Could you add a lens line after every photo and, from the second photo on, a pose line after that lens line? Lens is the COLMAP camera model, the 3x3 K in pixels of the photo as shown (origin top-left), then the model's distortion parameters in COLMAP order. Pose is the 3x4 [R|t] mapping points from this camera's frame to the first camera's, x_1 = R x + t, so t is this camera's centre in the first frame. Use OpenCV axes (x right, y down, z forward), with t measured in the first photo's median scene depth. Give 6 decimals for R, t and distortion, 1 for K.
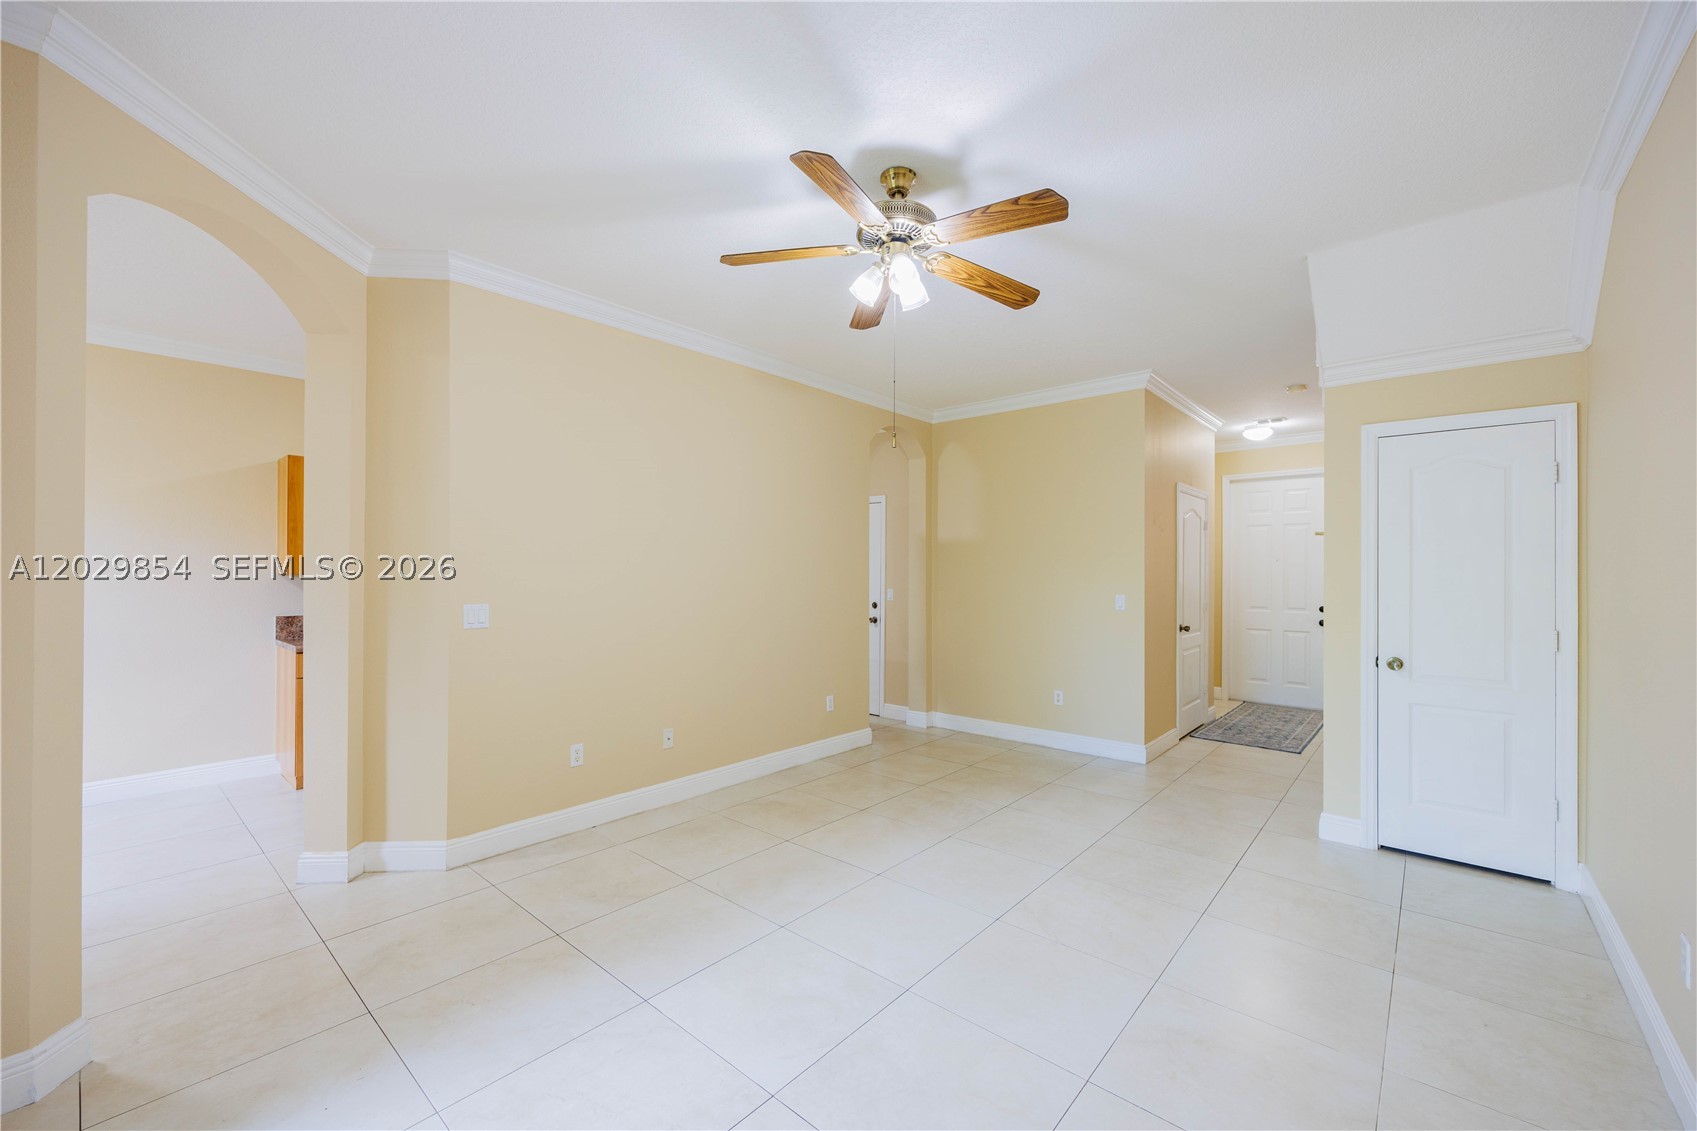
lens RADIAL K [[675.2, 0, 847.8], [0, 675.2, 571.3], [0, 0, 1]] dist [-0.001449, 0.000226]
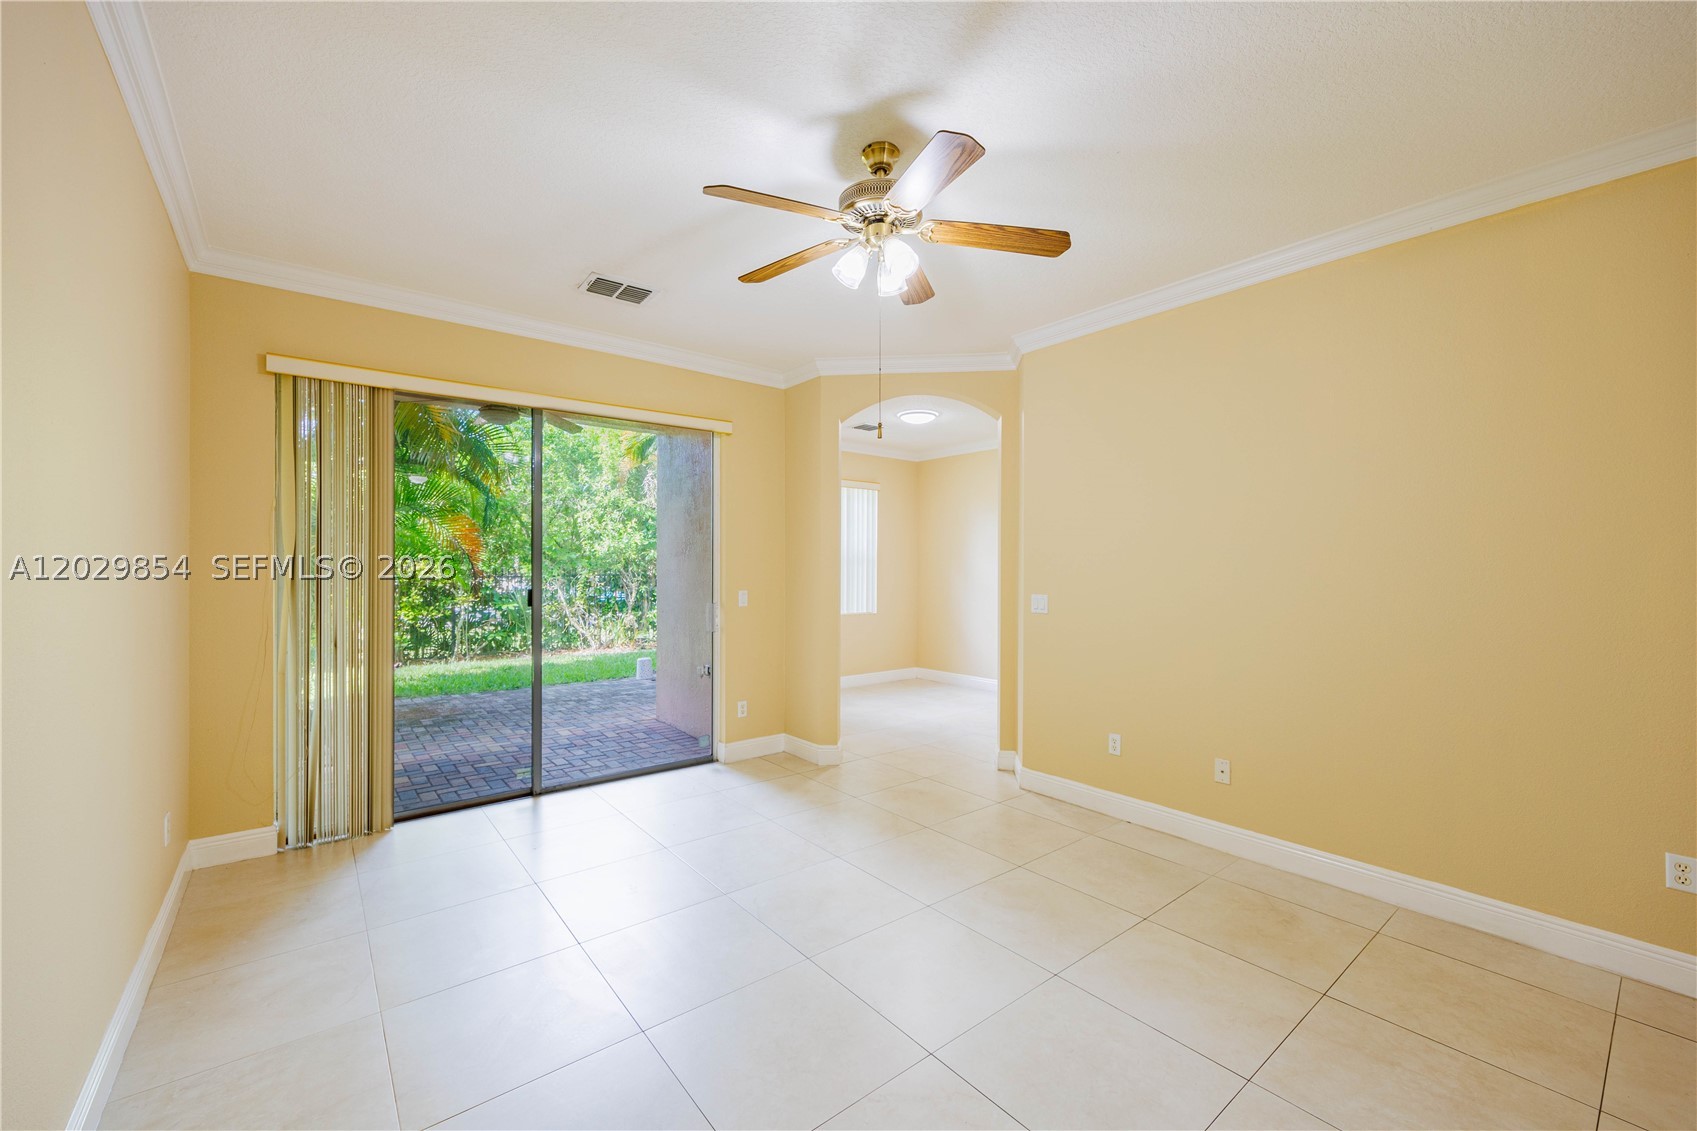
lens RADIAL K [[675.2, 0, 847.8], [0, 675.2, 571.3], [0, 0, 1]] dist [-0.001449, 0.000226]
pose [[-0.166009, 0.004567, -0.986114, 0.714606], [-0.004008, 0.999978, 0.005306, -0.000378], [0.986116, 0.004833, -0.165987, 0.779990]]
